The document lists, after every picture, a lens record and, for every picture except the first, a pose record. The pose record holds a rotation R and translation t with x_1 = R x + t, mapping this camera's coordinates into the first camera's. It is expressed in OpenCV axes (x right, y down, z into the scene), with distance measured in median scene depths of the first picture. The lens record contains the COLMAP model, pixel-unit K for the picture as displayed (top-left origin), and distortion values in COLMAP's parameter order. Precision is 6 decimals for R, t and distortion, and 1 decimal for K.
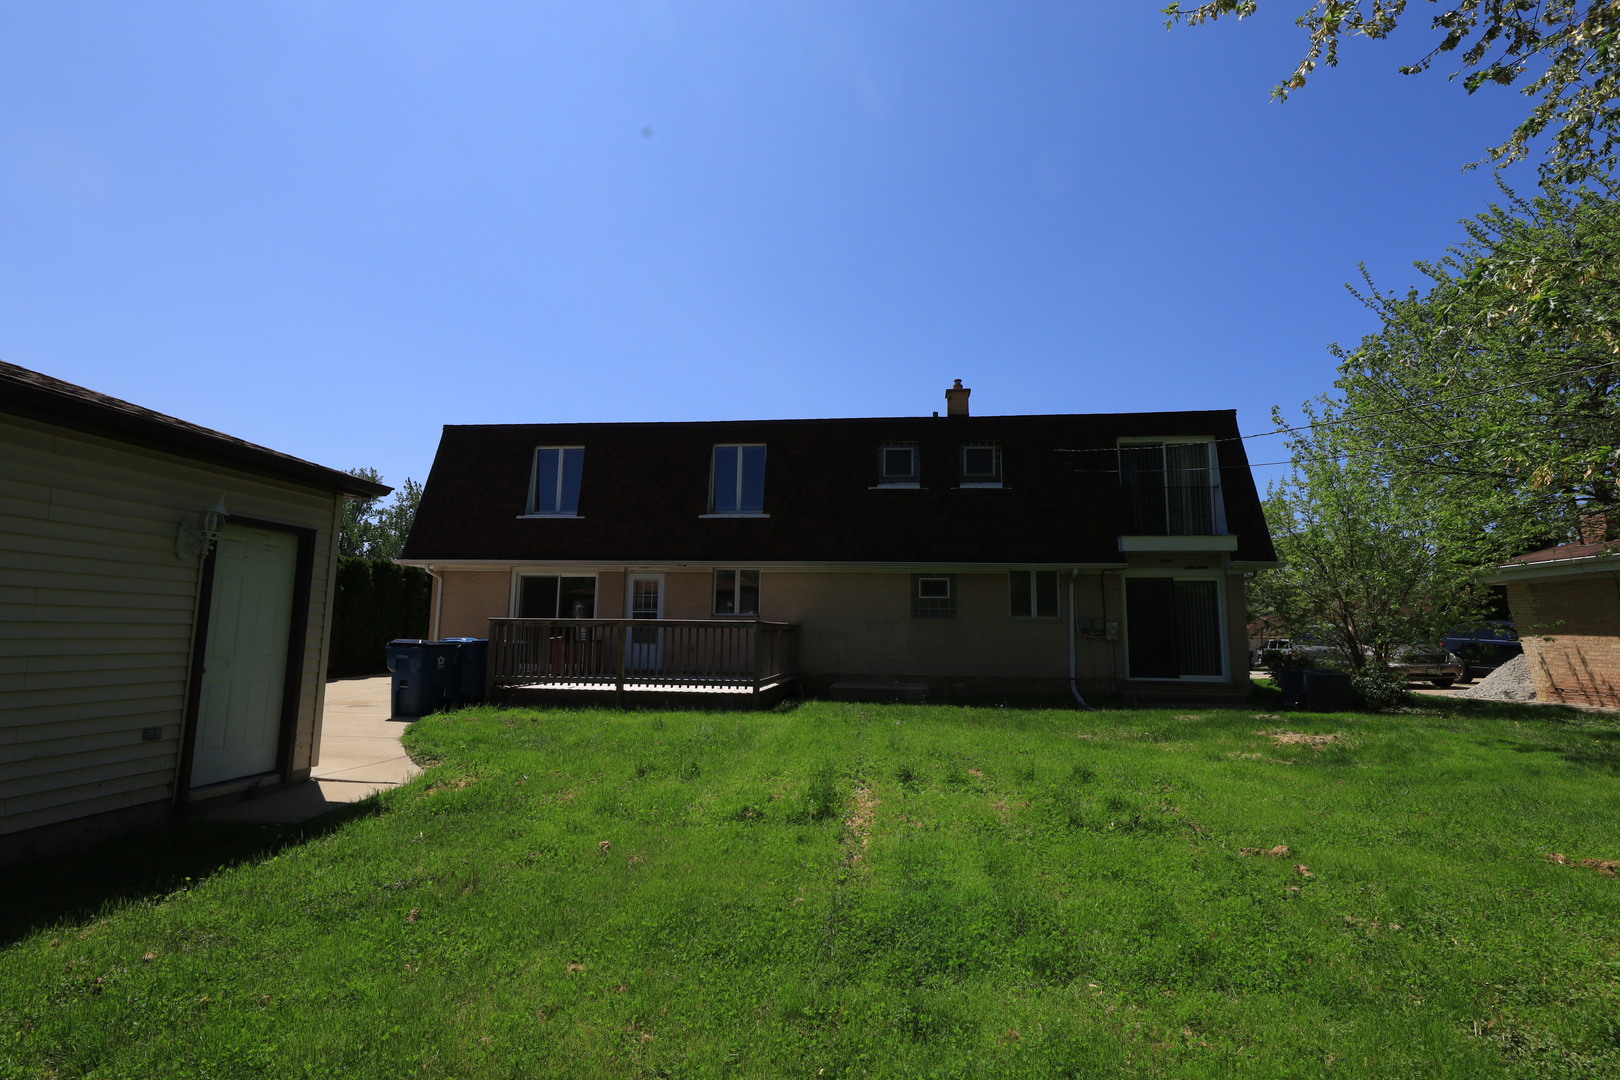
lens RADIAL K [[776.1, 0, 808.9], [0, 776.1, 532.9], [0, 0, 1]] dist [0.002378, -0.000016]
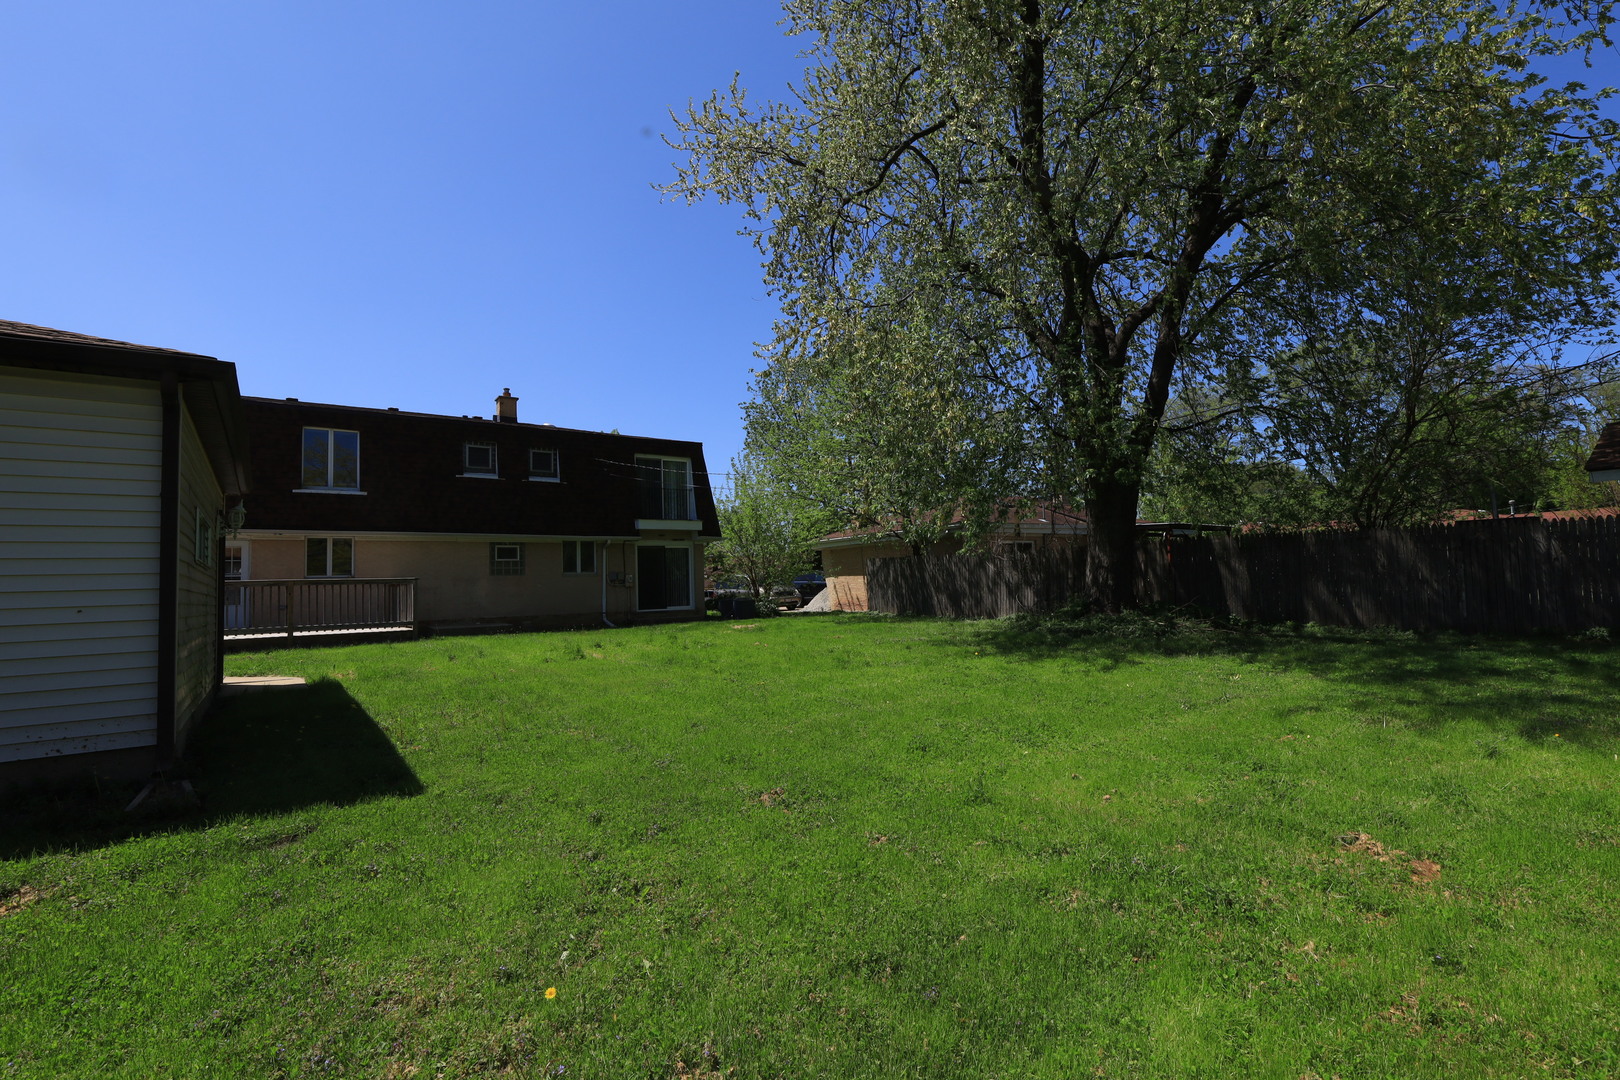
lens RADIAL K [[776.1, 0, 808.9], [0, 776.1, 532.9], [0, 0, 1]] dist [0.002378, -0.000016]
pose [[0.757707, 0.014364, 0.652437, -0.329705], [-0.044107, 0.998599, 0.029237, -0.027443], [-0.651103, -0.050930, 0.757279, -0.375374]]
